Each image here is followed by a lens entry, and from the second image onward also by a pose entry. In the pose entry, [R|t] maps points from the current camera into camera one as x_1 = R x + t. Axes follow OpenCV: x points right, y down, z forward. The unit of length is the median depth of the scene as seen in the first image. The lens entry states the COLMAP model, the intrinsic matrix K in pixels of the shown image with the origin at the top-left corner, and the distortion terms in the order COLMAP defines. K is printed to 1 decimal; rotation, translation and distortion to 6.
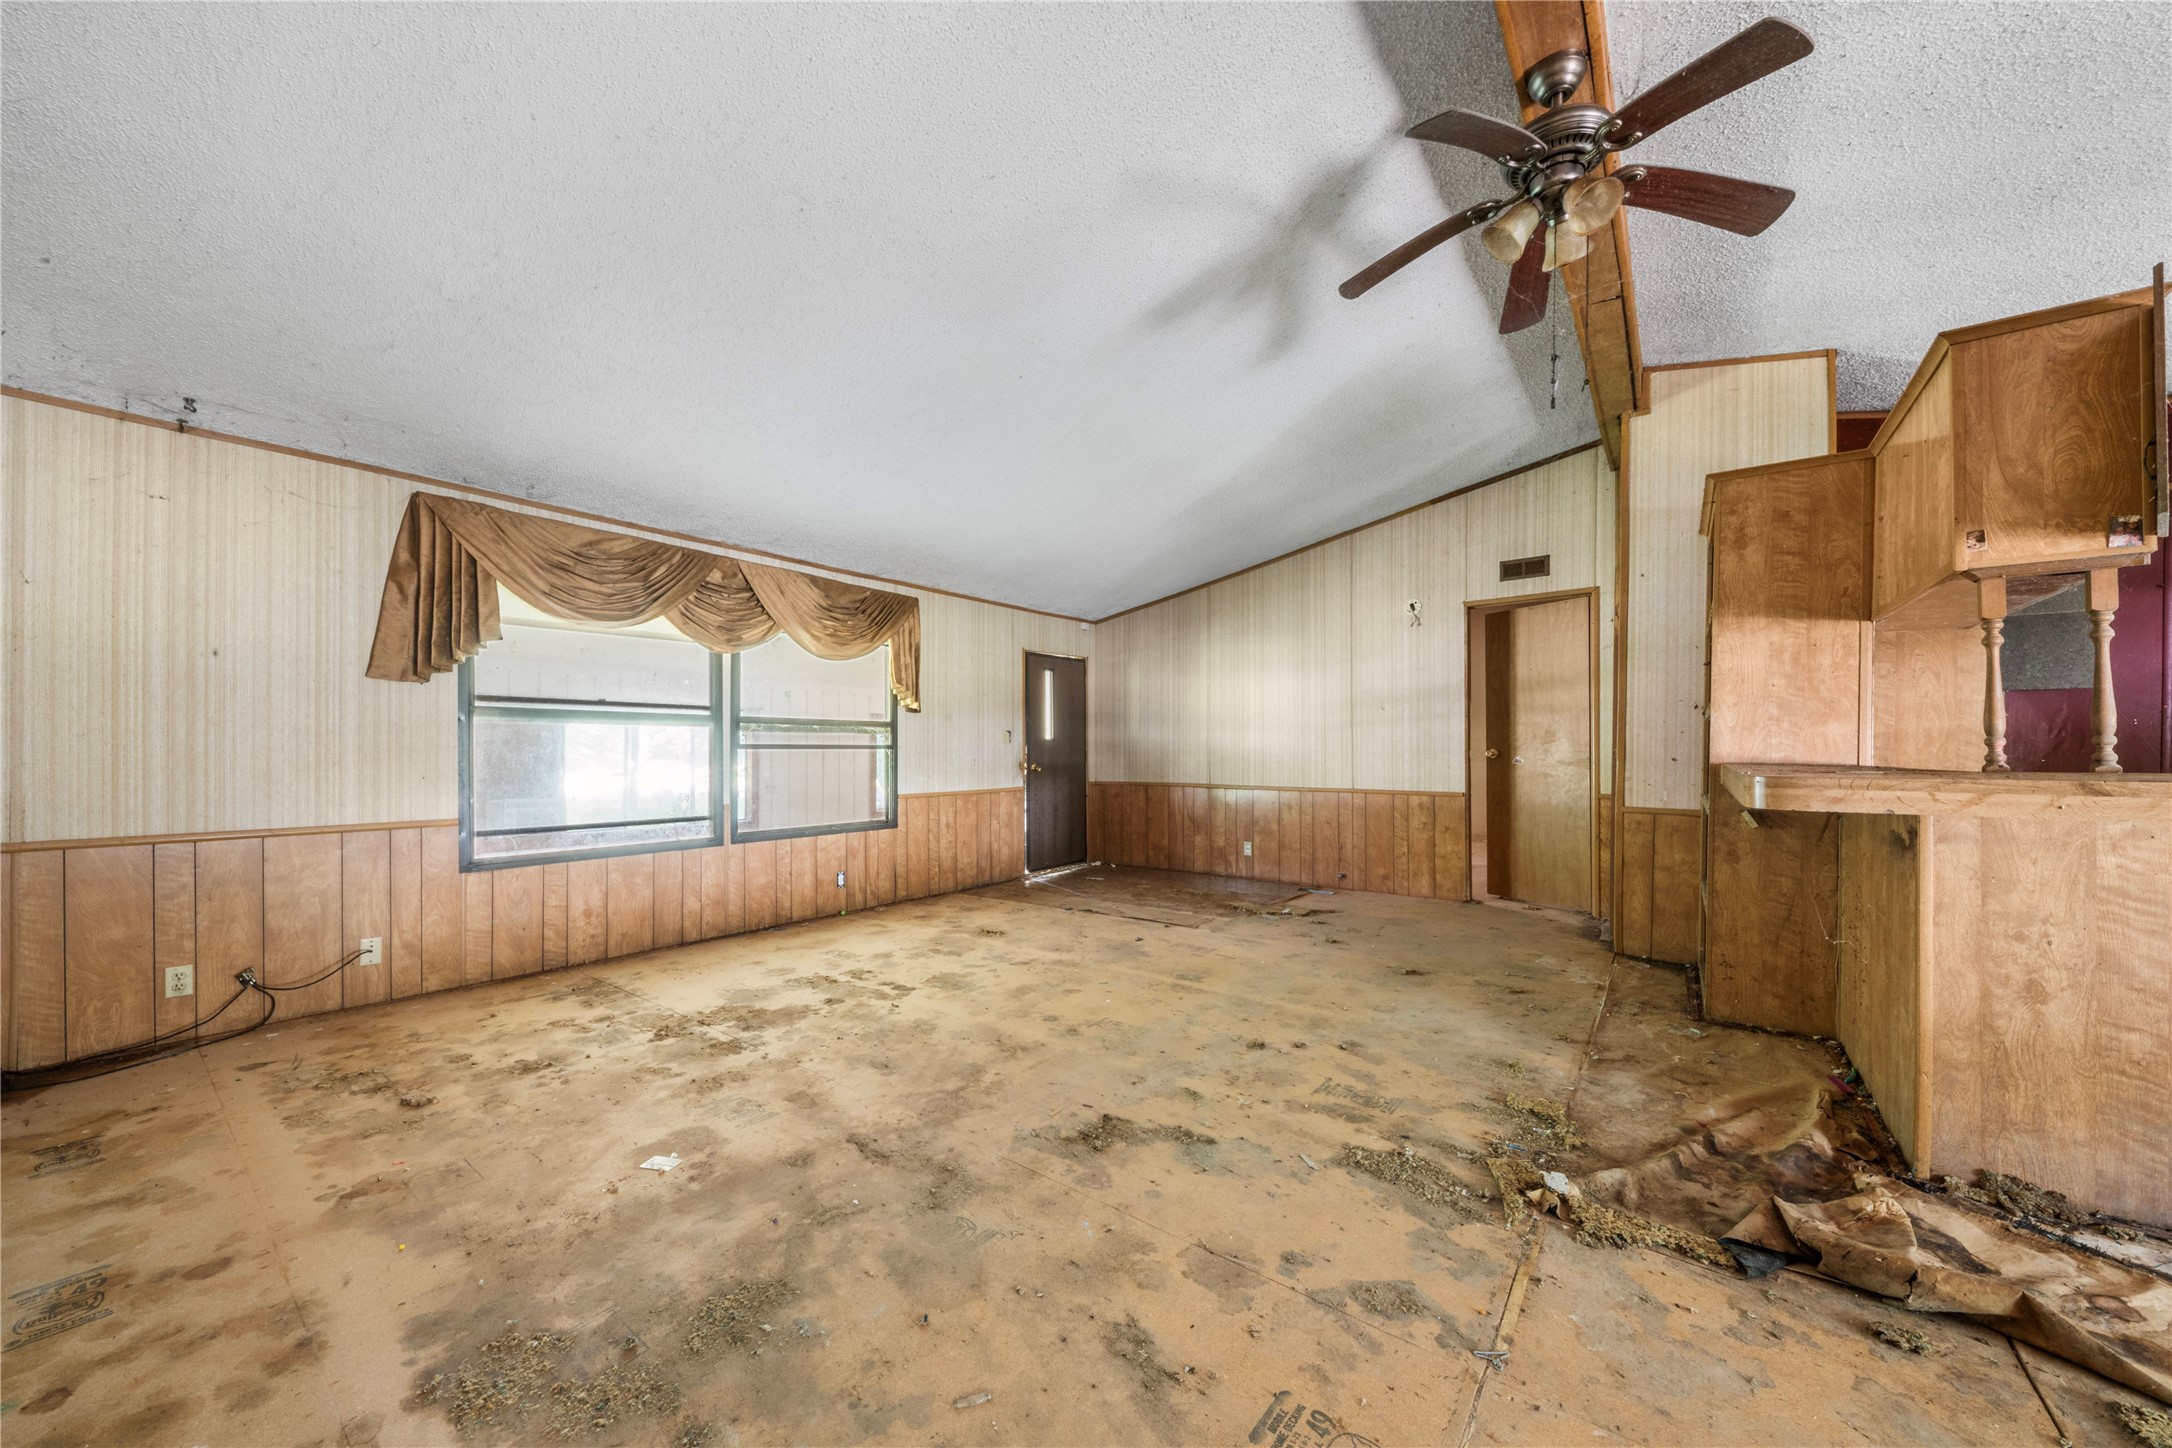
lens RADIAL K [[774.4, 0, 1065.5], [0, 774.4, 751.6], [0, 0, 1]] dist [-0.003563, -0.001014]
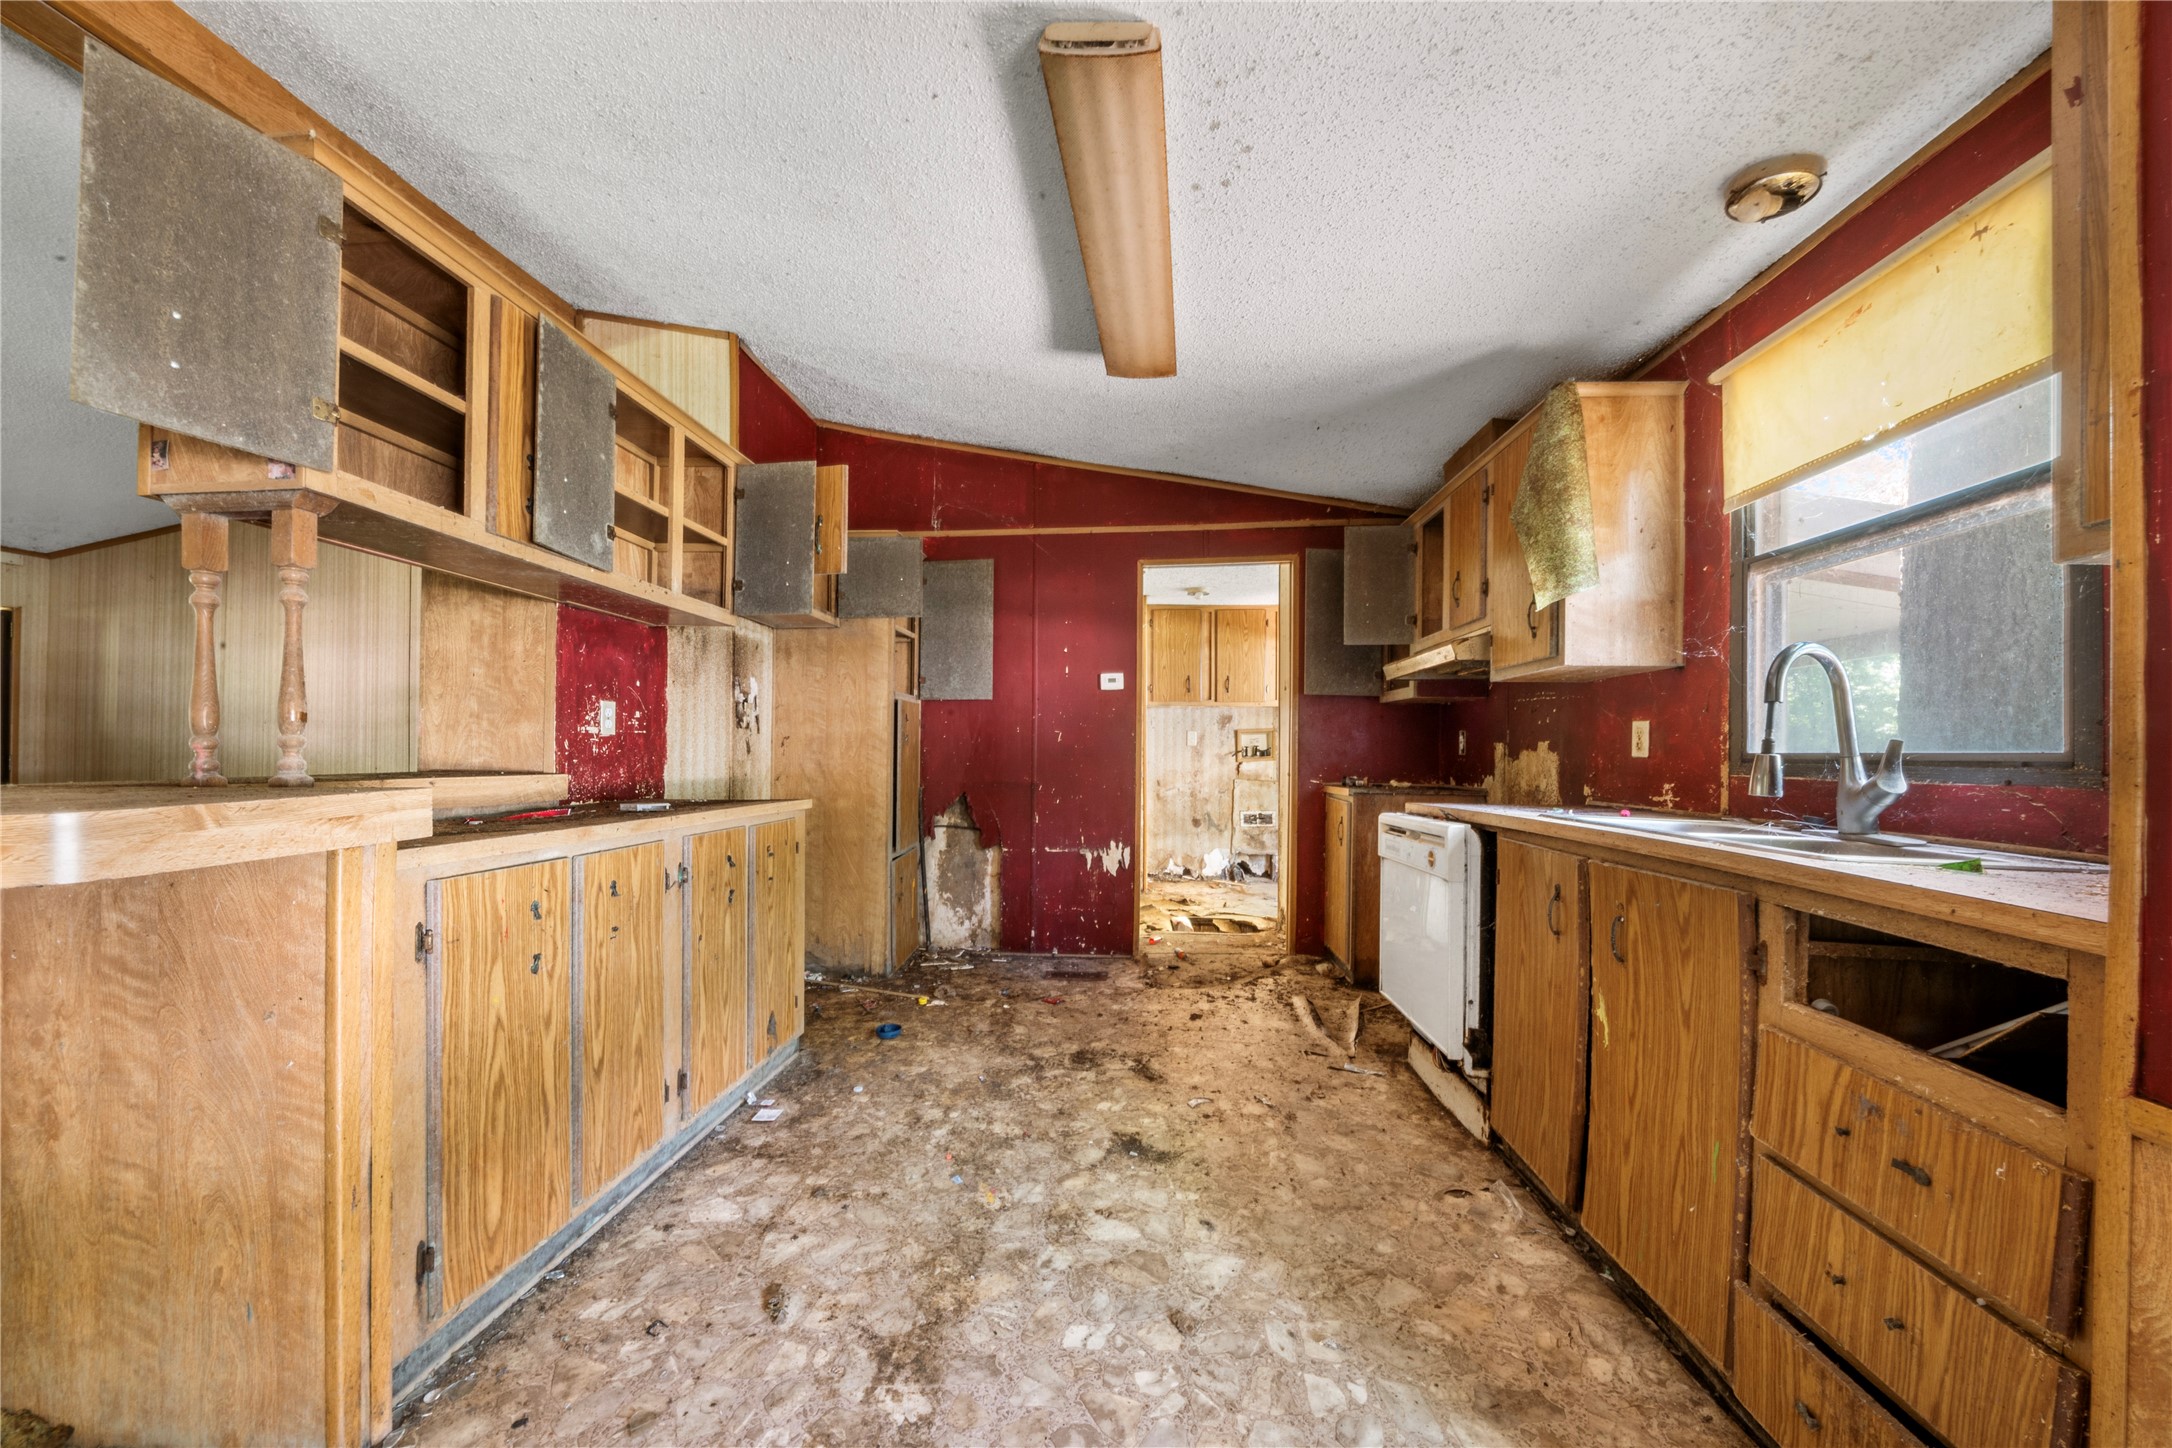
lens RADIAL K [[774.4, 0, 1072.3], [0, 774.4, 742.1], [0, 0, 1]] dist [-0.003563, -0.001014]
pose [[0.830409, 0.011105, 0.557043, 1.591839], [-0.001998, 0.999854, -0.016954, -0.003402], [-0.557150, 0.012966, 0.830310, -0.037263]]
